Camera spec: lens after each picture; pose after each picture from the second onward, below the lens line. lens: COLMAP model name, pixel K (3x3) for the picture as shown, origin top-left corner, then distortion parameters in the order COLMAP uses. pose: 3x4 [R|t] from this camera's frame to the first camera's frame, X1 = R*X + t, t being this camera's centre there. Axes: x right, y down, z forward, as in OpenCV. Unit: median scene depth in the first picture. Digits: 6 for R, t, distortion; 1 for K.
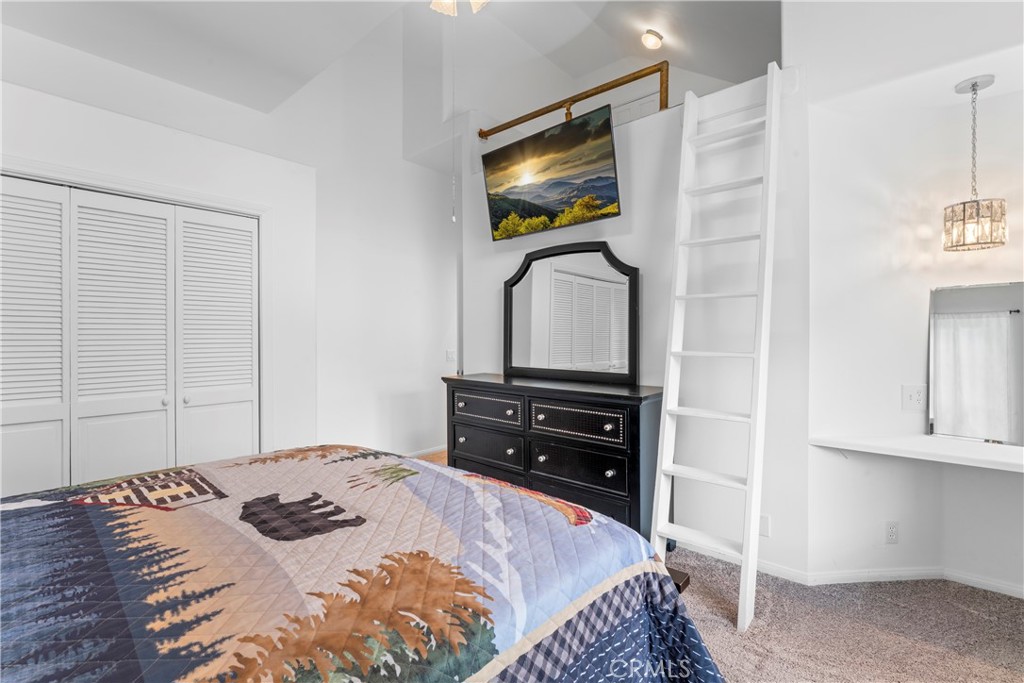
lens RADIAL K [[466.7, 0, 511.0], [0, 466.7, 338.1], [0, 0, 1]] dist [0.000151, 0.000257]
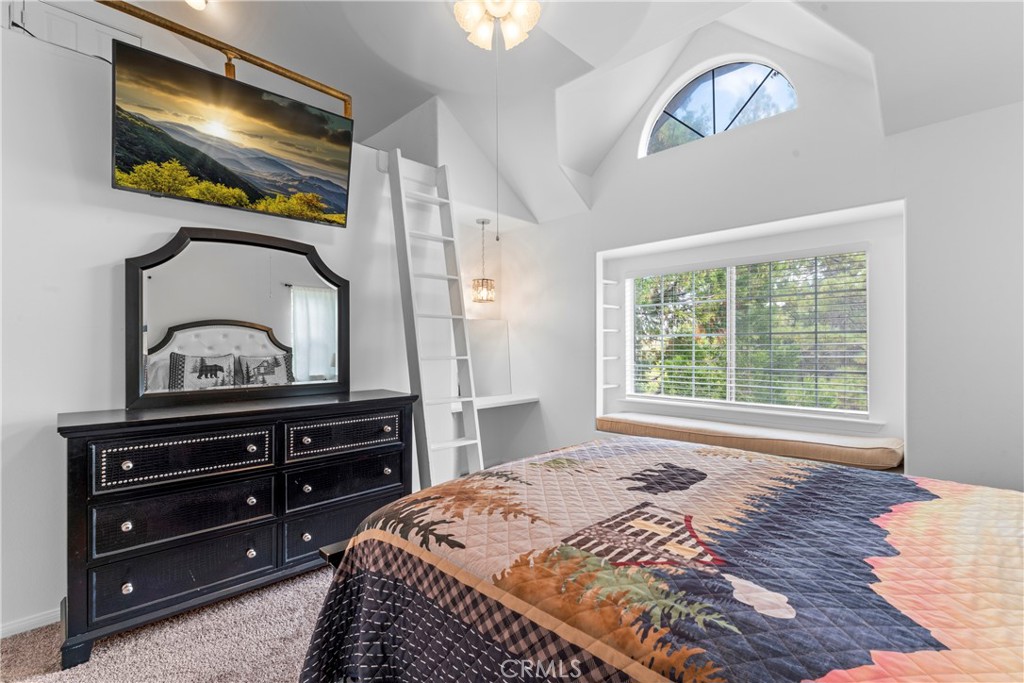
lens RADIAL K [[466.7, 0, 513.0], [0, 466.7, 343.5], [0, 0, 1]] dist [0.000151, 0.000257]
pose [[0.035593, 0.003444, 0.999360, -0.731616], [0.008945, 0.999953, -0.003765, -0.000827], [-0.999326, 0.009073, 0.035561, 0.560845]]
